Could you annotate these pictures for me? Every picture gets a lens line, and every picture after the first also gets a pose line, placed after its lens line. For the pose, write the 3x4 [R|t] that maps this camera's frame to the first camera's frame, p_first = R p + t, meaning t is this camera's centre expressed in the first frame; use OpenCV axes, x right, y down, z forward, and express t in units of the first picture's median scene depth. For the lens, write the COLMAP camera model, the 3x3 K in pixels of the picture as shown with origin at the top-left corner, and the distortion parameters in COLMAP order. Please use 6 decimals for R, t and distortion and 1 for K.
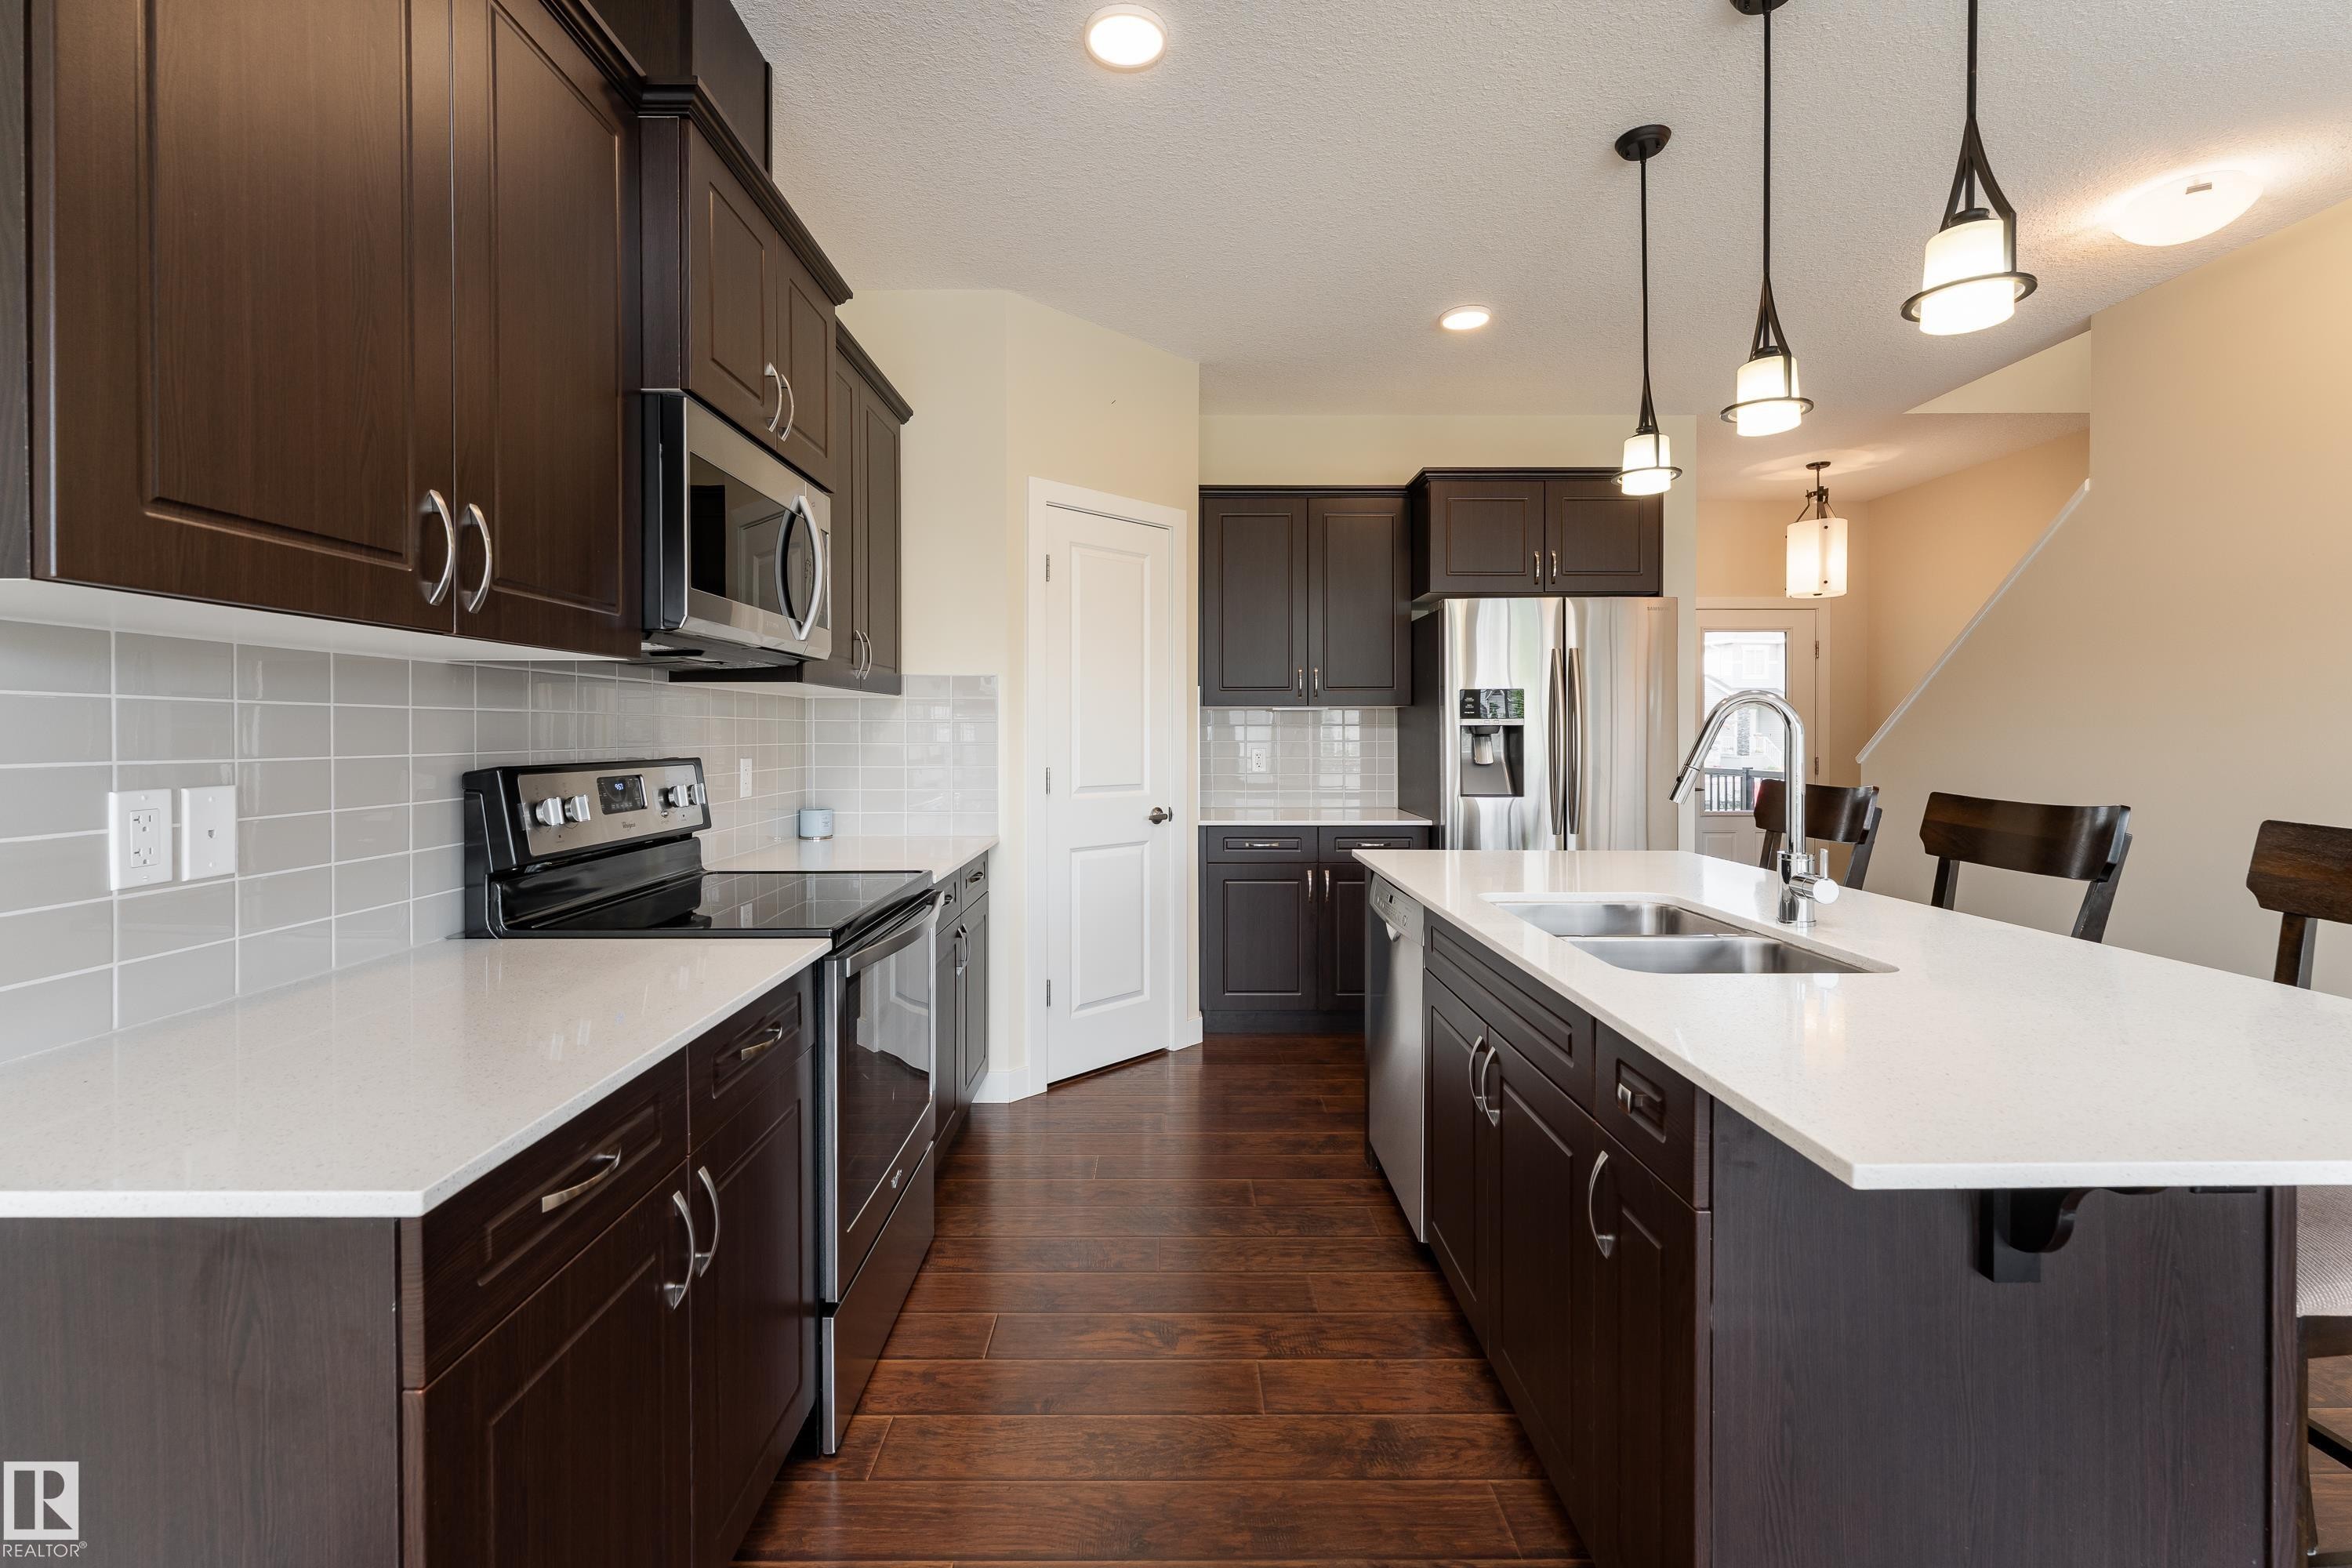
lens RADIAL K [[1016.4, 0, 1168.2], [0, 1016.4, 742.6], [0, 0, 1]] dist [-0.003249, -0.000162]
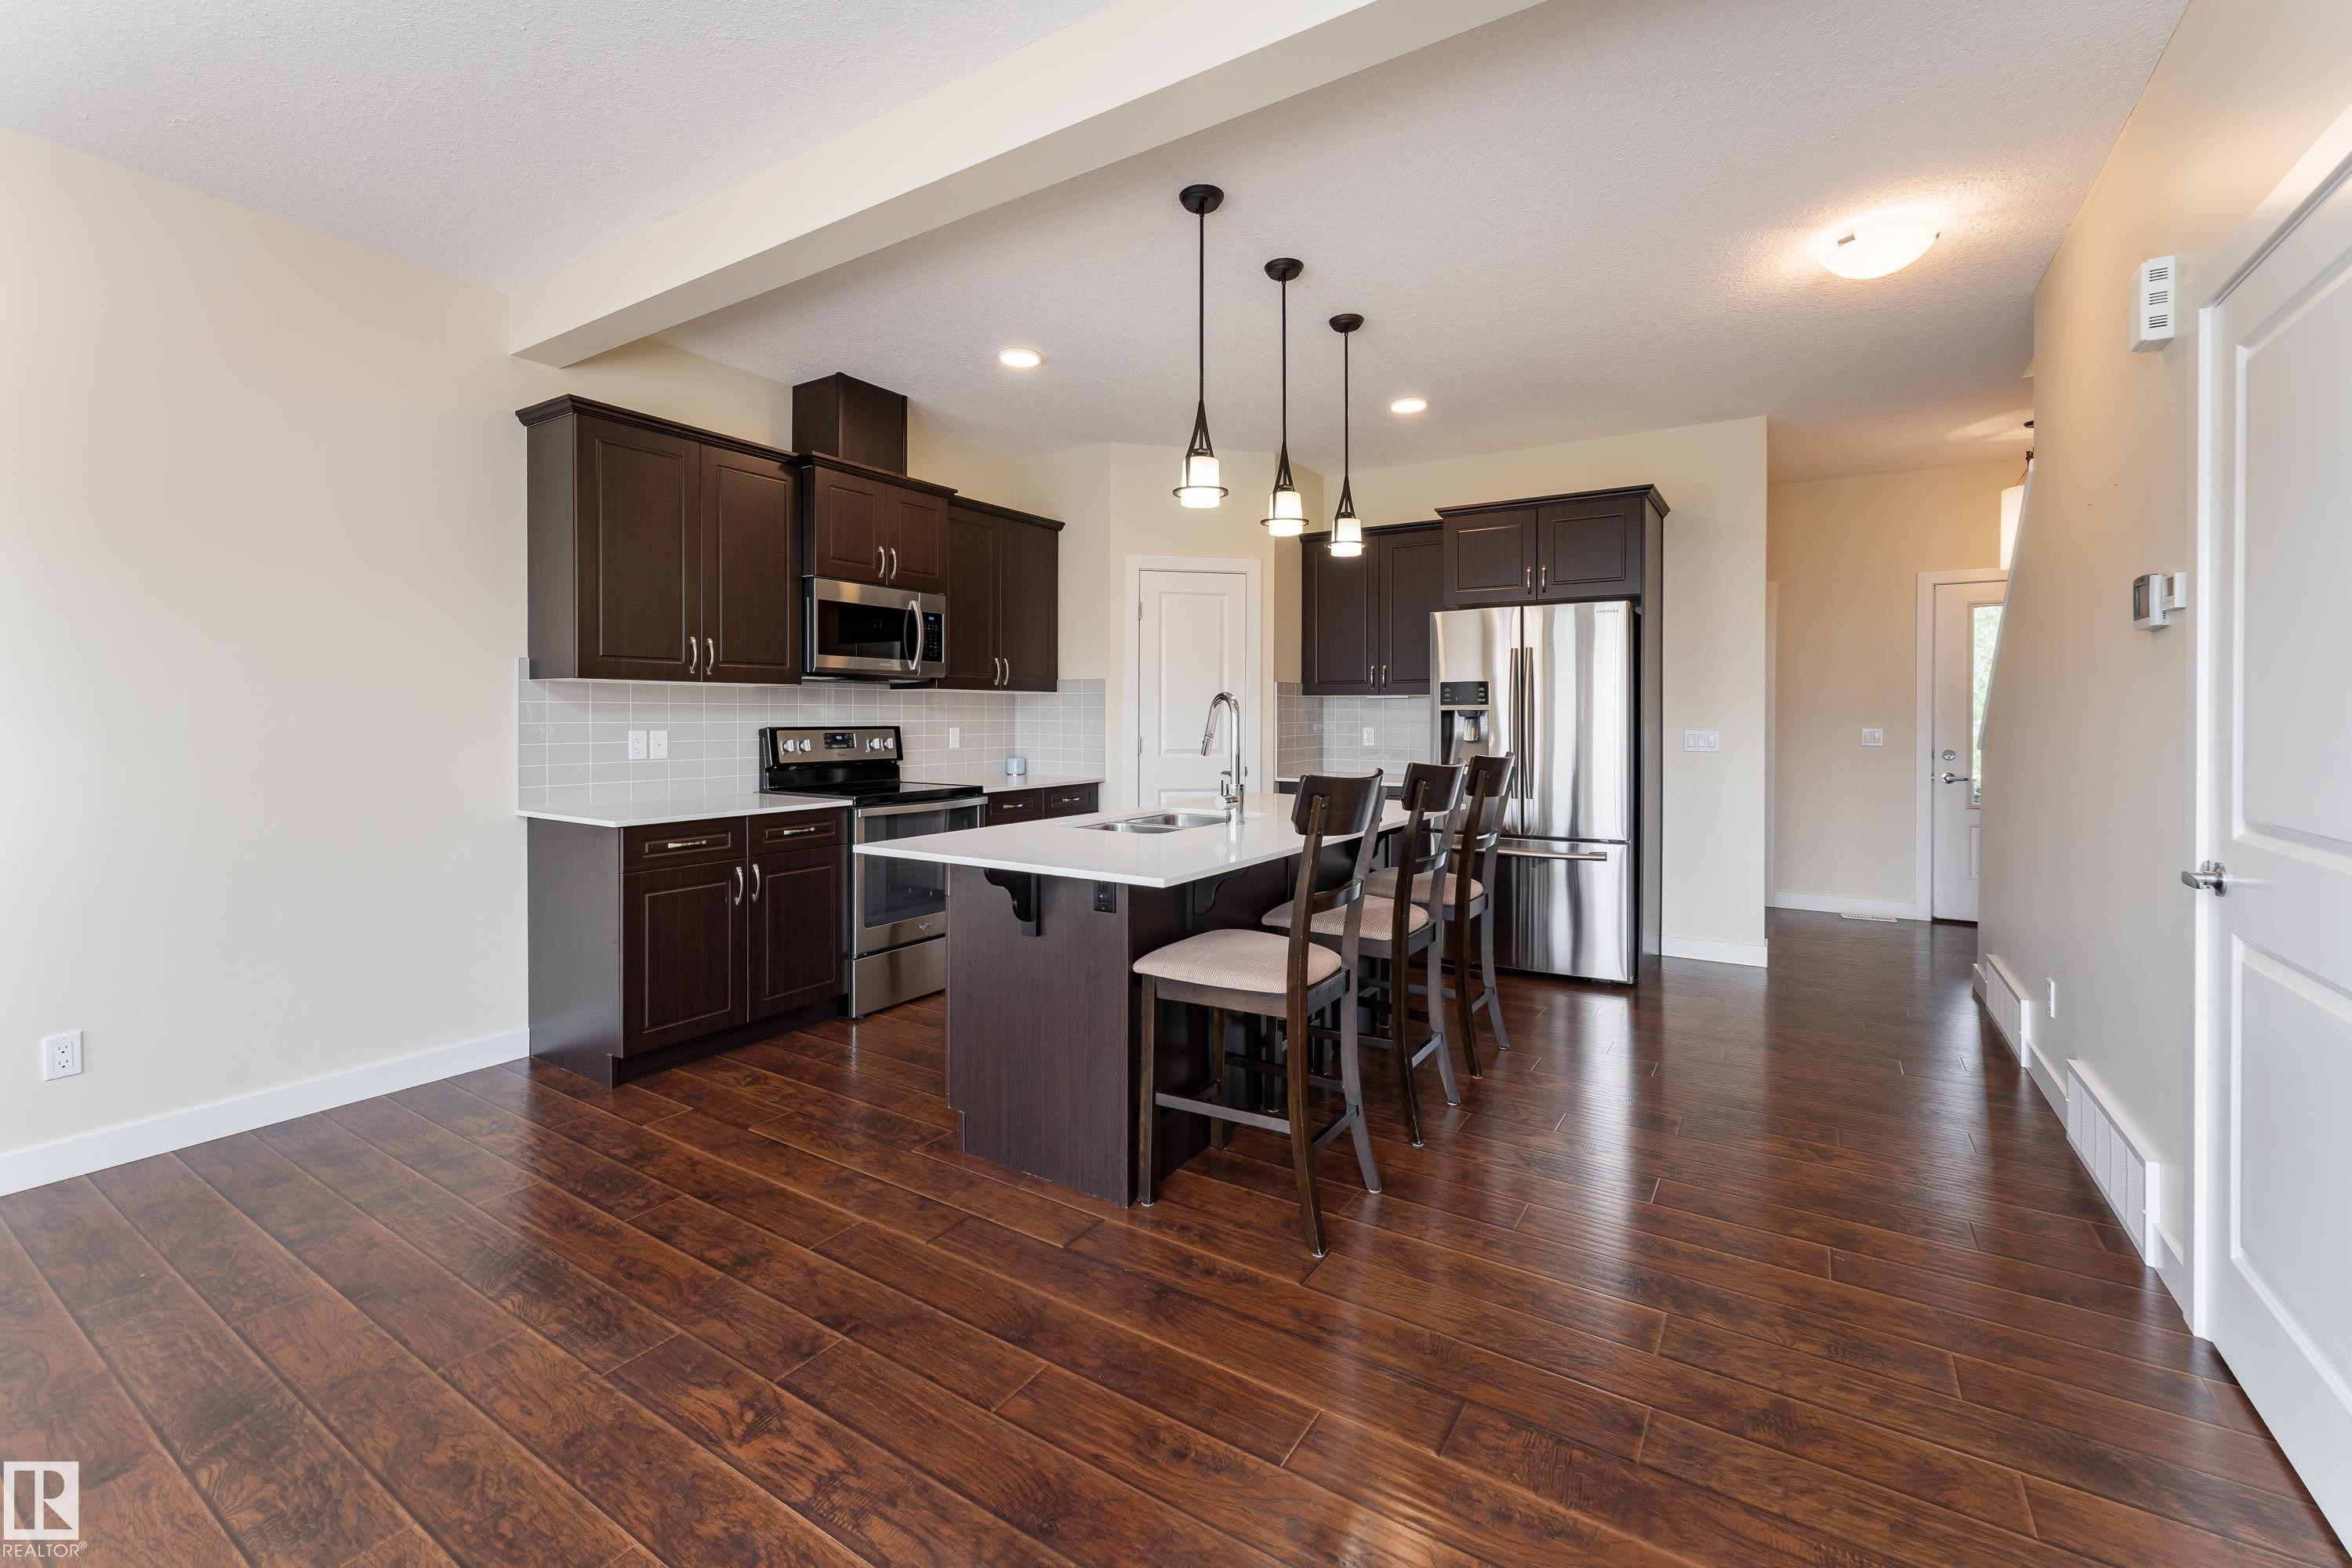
lens RADIAL K [[988.0, 0, 1166.6], [0, 988.0, 720.3], [0, 0, 1]] dist [0.000928, -0.000275]
pose [[0.837637, 0.006898, -0.546184, 0.876537], [-0.009137, 0.999957, -0.001383, 0.000795], [0.546151, 0.006149, 0.837664, -0.307261]]
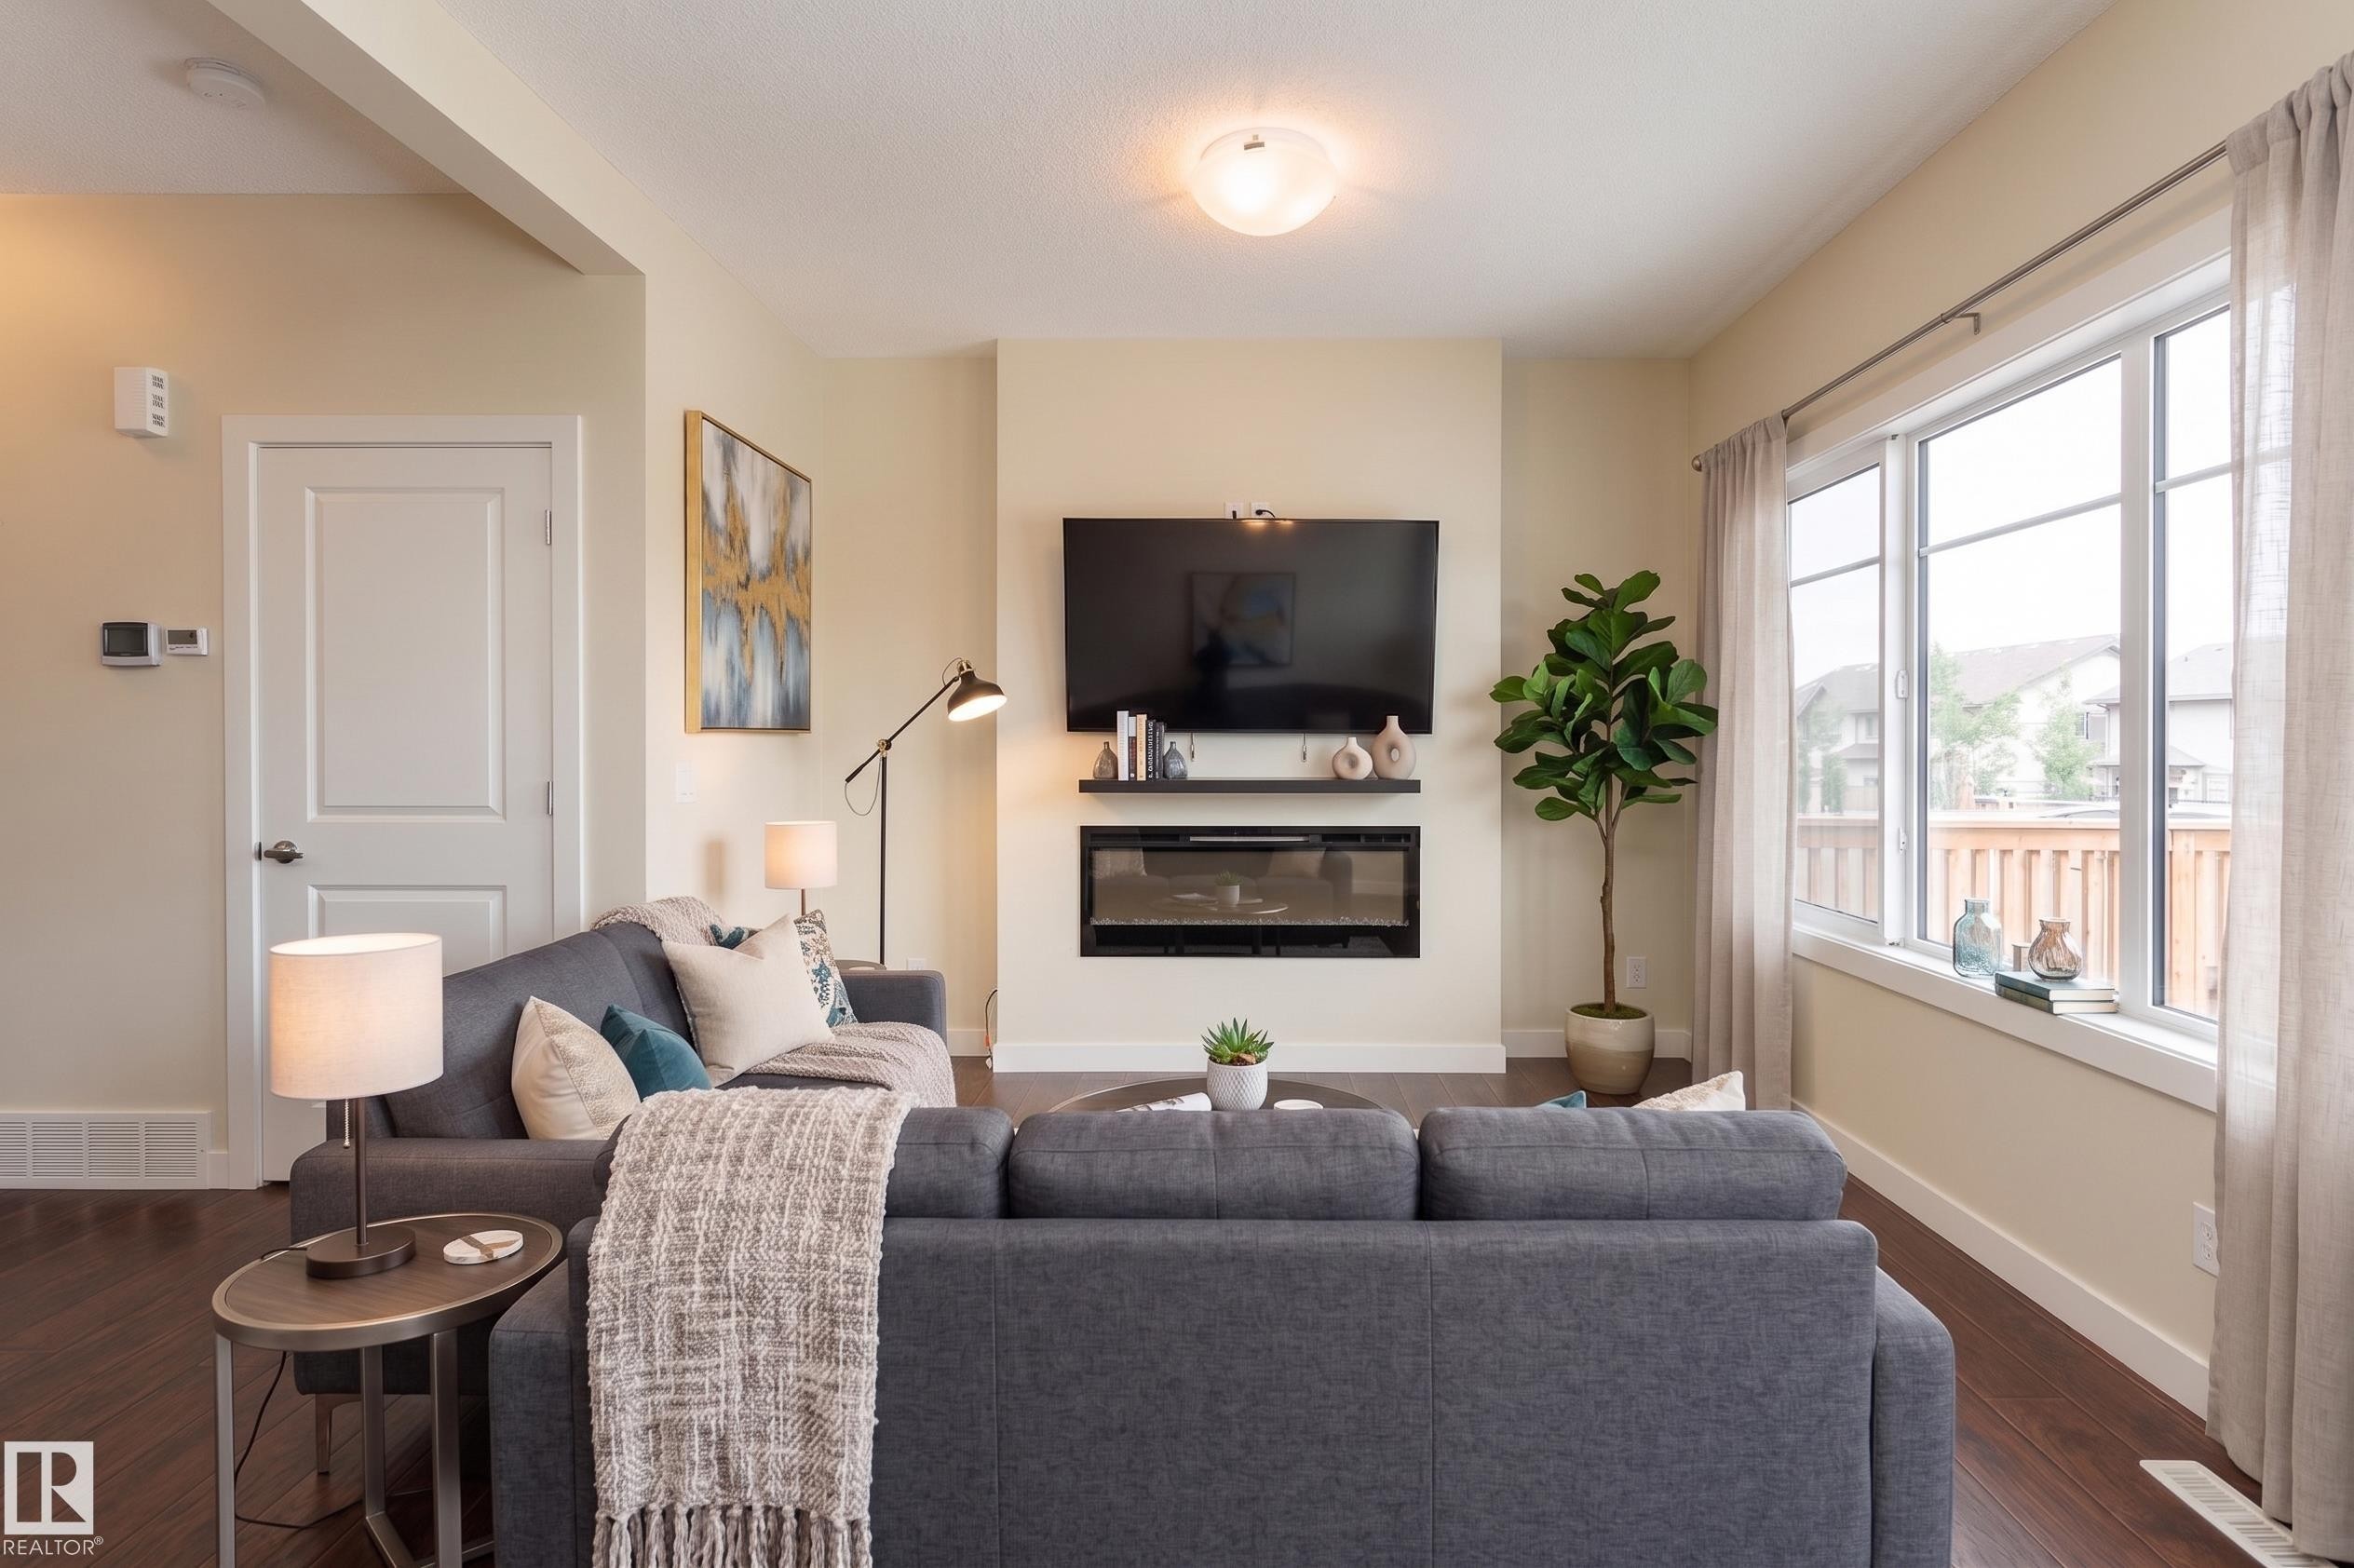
lens RADIAL K [[1043.9, 0, 1229.4], [0, 1043.9, 753.4], [0, 0, 1]] dist [-0.000632, 0.000164]
pose [[0.007218, -0.007026, 0.999949, 0.156535], [0.006849, 0.999952, 0.006977, 0.003115], [-0.999950, 0.006798, 0.007266, -0.281897]]
